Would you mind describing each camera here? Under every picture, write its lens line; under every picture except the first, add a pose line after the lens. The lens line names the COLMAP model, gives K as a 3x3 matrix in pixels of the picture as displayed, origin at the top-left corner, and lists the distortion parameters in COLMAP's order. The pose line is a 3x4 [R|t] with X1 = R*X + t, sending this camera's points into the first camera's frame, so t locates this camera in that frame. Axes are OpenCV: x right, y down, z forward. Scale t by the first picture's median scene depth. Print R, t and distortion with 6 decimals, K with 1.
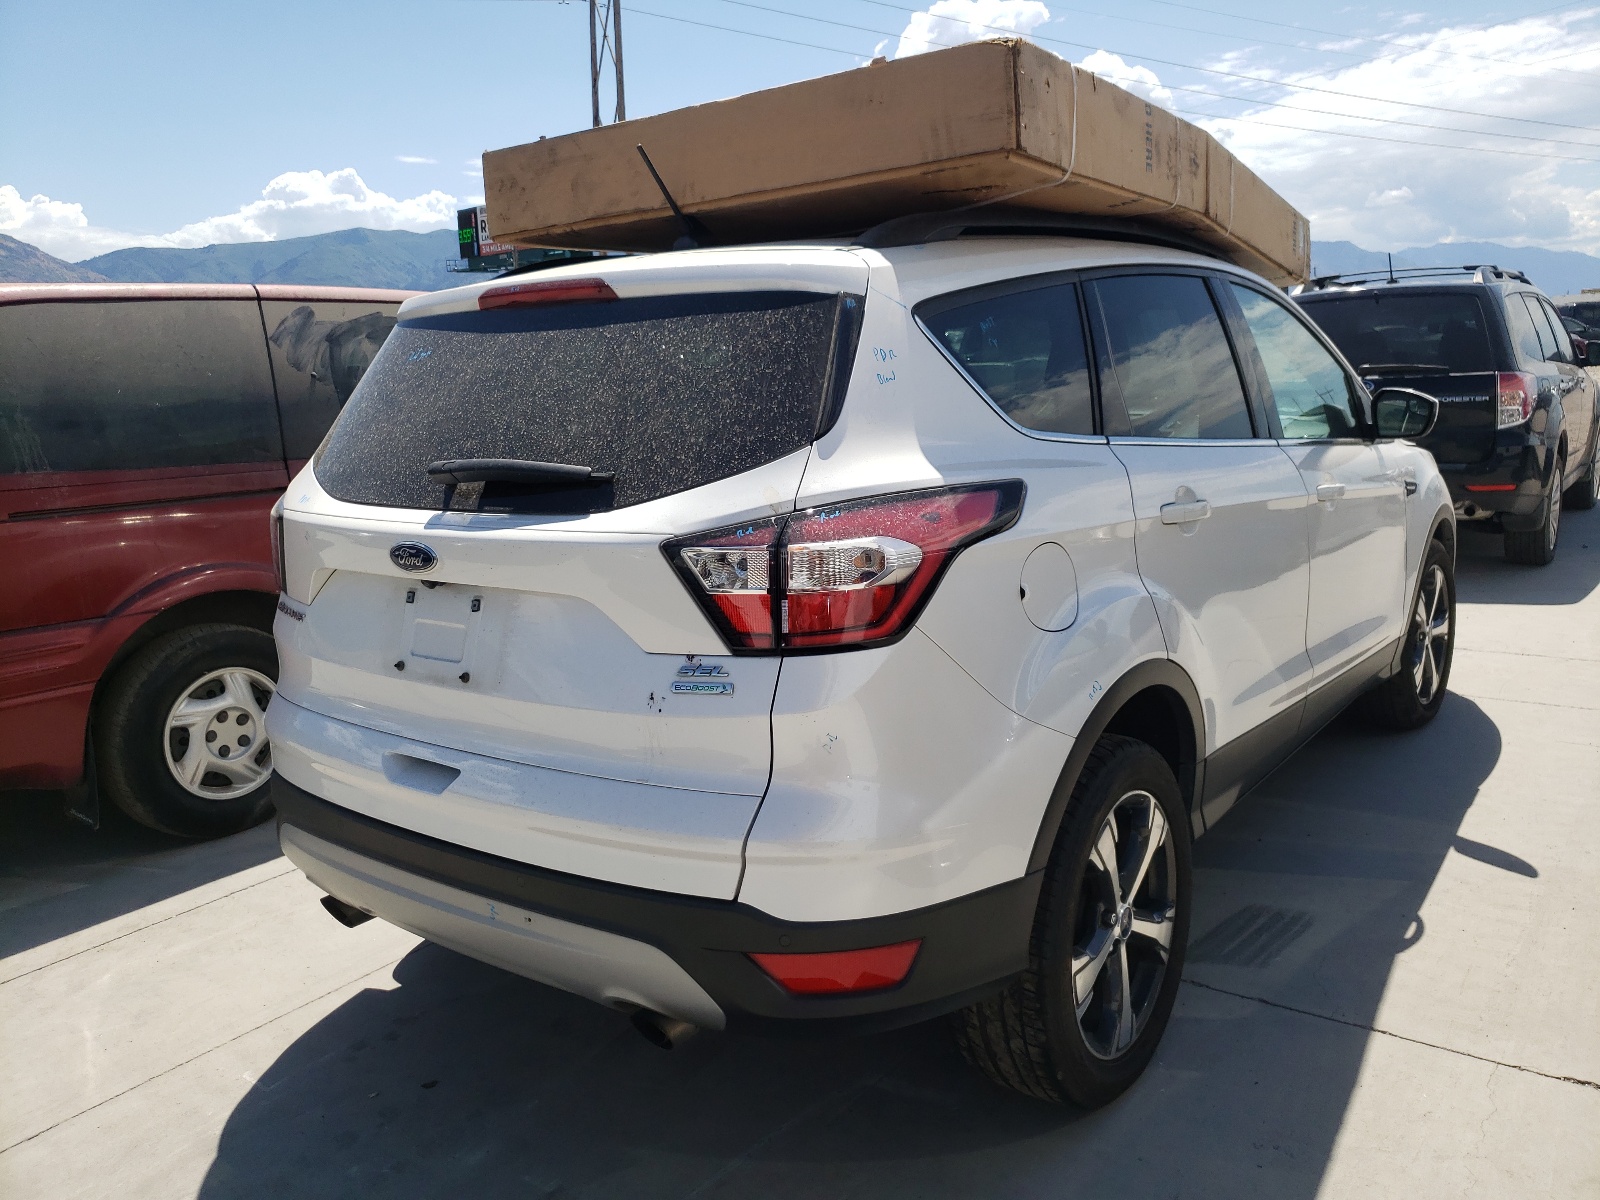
lens RADIAL K [[1206.0, 0, 800.0], [0, 1206.0, 600.0], [0, 0, 1]] dist [0.001409, 0.000179]
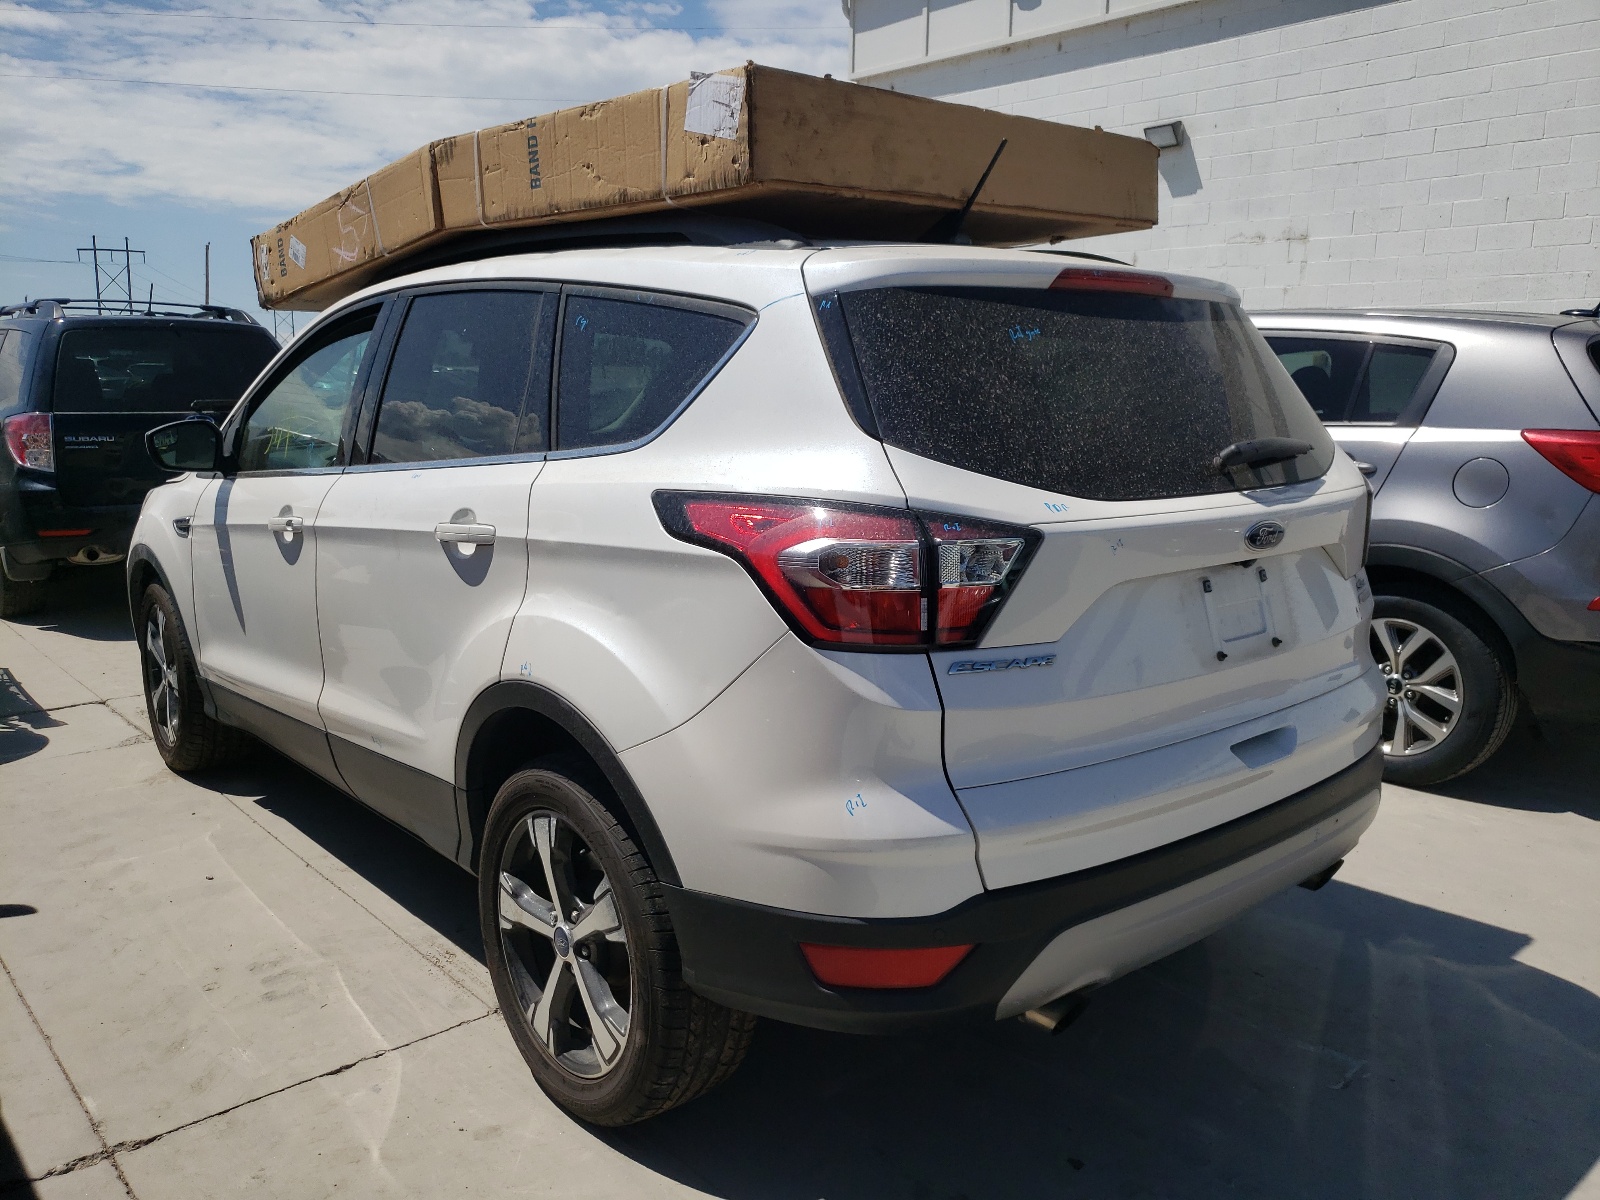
lens RADIAL K [[1245.9, 0, 800.5], [0, 1245.9, 638.1], [0, 0, 1]] dist [-0.000139, 0.000155]
pose [[0.238836, -0.158501, 0.958037, -1.123383], [0.176387, 0.977258, 0.117708, -0.112637], [-0.954906, 0.140872, 0.261362, 0.867508]]
